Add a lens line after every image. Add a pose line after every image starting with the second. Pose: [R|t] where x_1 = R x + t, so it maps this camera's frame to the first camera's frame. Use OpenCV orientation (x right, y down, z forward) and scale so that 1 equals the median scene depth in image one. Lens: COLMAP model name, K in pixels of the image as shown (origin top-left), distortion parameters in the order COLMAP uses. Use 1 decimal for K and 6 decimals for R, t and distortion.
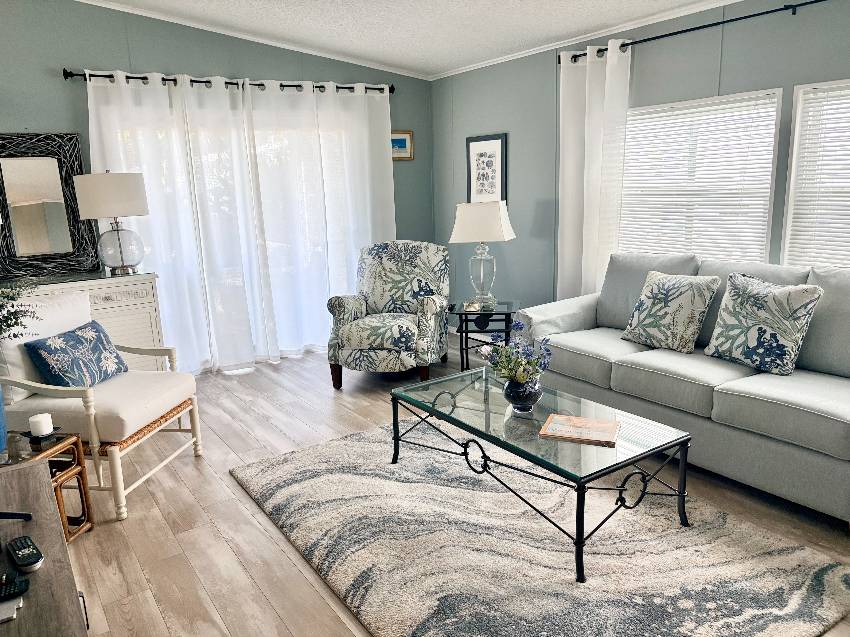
lens RADIAL K [[641.8, 0, 424.5], [0, 641.8, 322.0], [0, 0, 1]] dist [-0.016872, -0.012376]
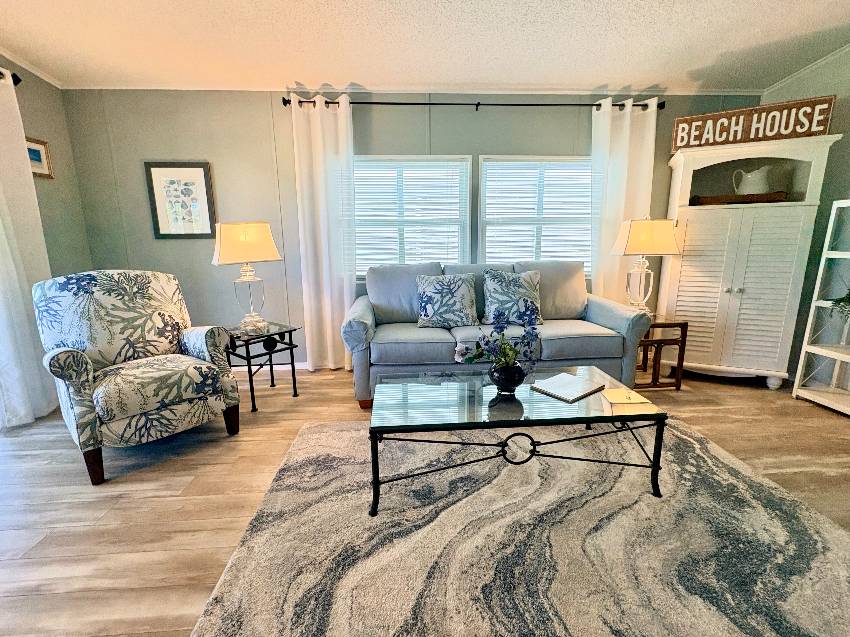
lens RADIAL K [[383.1, 0, 425.0], [0, 383.1, 316.9], [0, 0, 1]] dist [-0.010897, 0.000763]
pose [[0.497214, -0.139032, 0.856416, -0.297212], [0.179127, 0.982261, 0.055465, -0.030941], [-0.848936, 0.125829, 0.513298, 0.504604]]
